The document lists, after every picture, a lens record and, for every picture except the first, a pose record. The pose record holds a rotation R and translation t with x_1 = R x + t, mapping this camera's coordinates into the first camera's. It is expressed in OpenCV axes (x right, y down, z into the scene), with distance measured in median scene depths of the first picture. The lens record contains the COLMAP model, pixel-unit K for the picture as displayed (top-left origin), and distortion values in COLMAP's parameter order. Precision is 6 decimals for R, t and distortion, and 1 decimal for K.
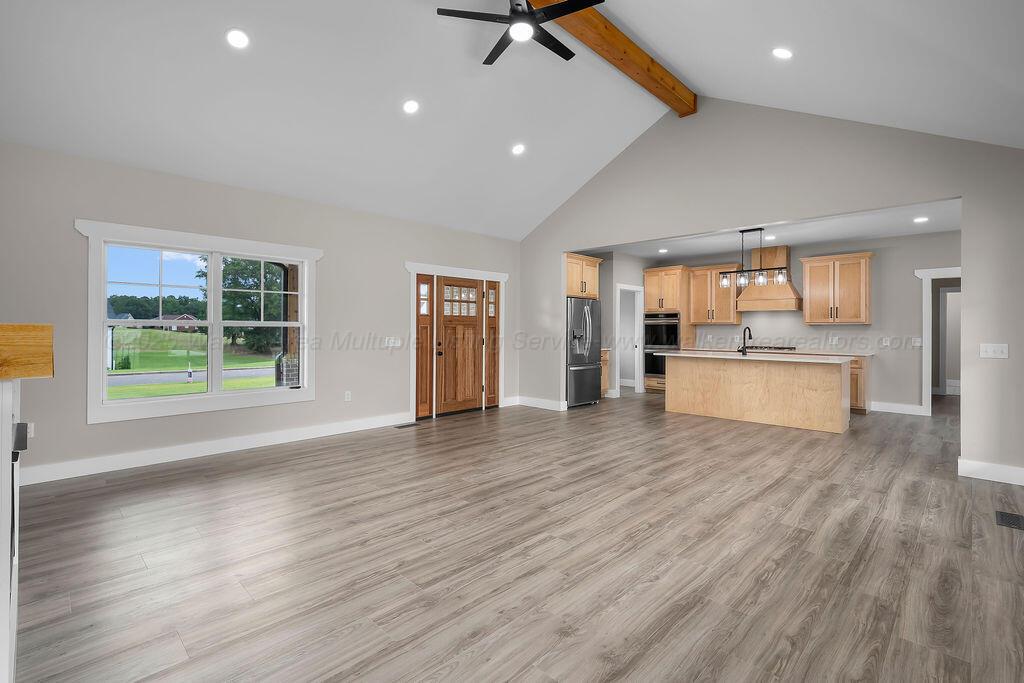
lens RADIAL K [[467.7, 0, 514.3], [0, 467.7, 329.2], [0, 0, 1]] dist [-0.001511, 0.000057]
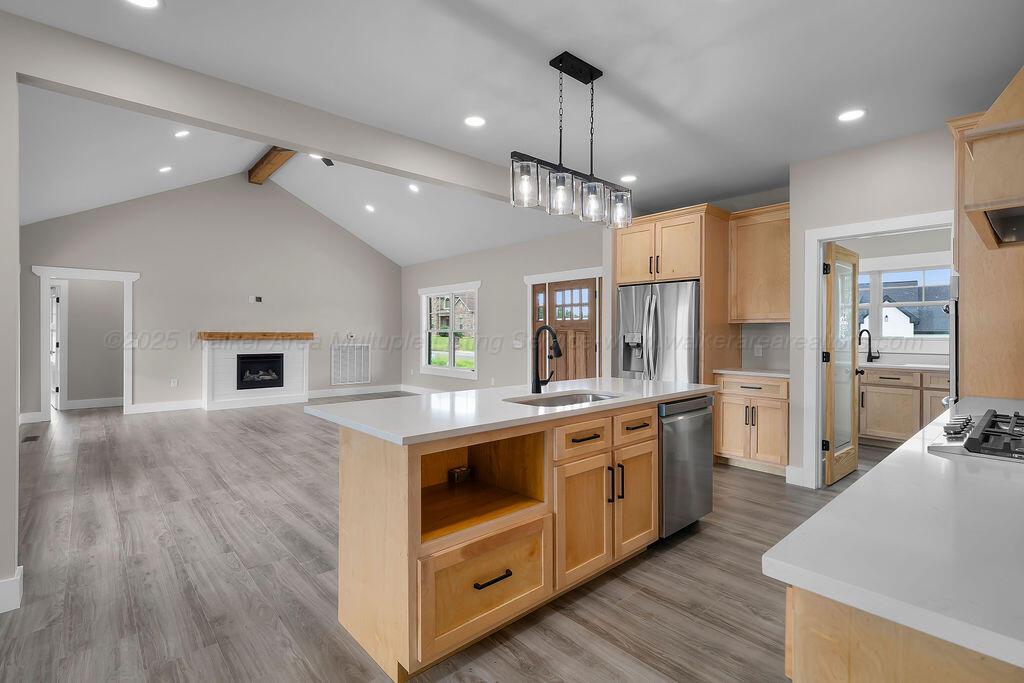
lens RADIAL K [[481.5, 0, 520.4], [0, 481.5, 332.8], [0, 0, 1]] dist [-0.001434, -0.000306]
pose [[-0.063734, -0.004185, -0.997958, 0.939269], [-0.003893, 0.999985, -0.003945, 0.002511], [0.997959, 0.003634, -0.063749, 1.028397]]
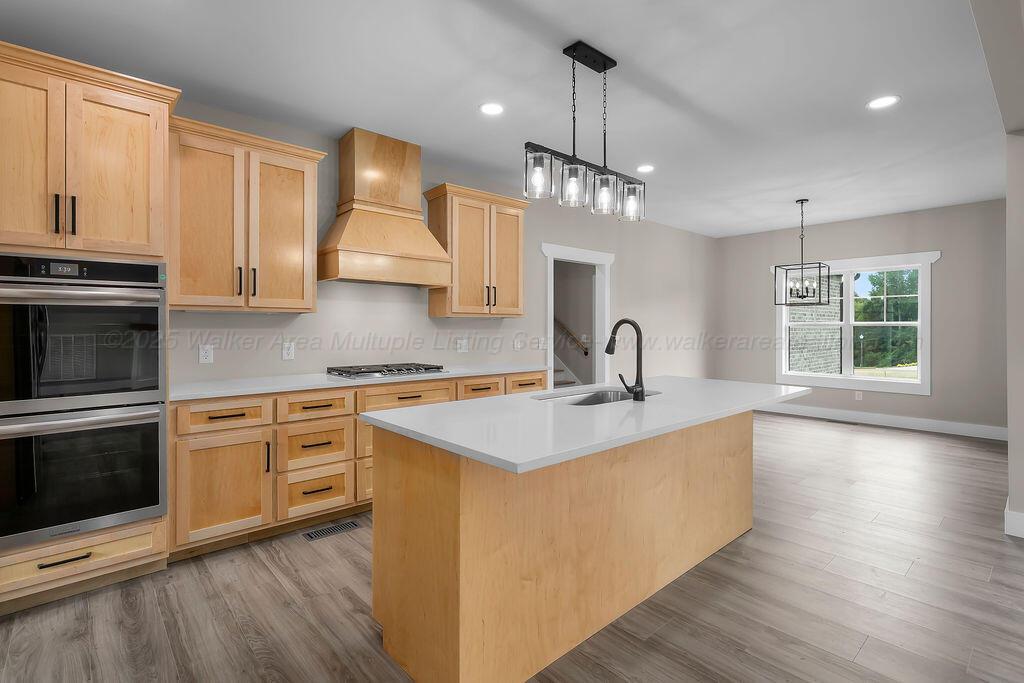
lens RADIAL K [[484.2, 0, 516.5], [0, 484.2, 328.3], [0, 0, 1]] dist [-0.001091, -0.000208]
pose [[0.072894, -0.004045, 0.997332, 0.130597], [0.002059, 0.999990, 0.003905, 0.000218], [-0.997338, 0.001769, 0.072901, 1.080497]]
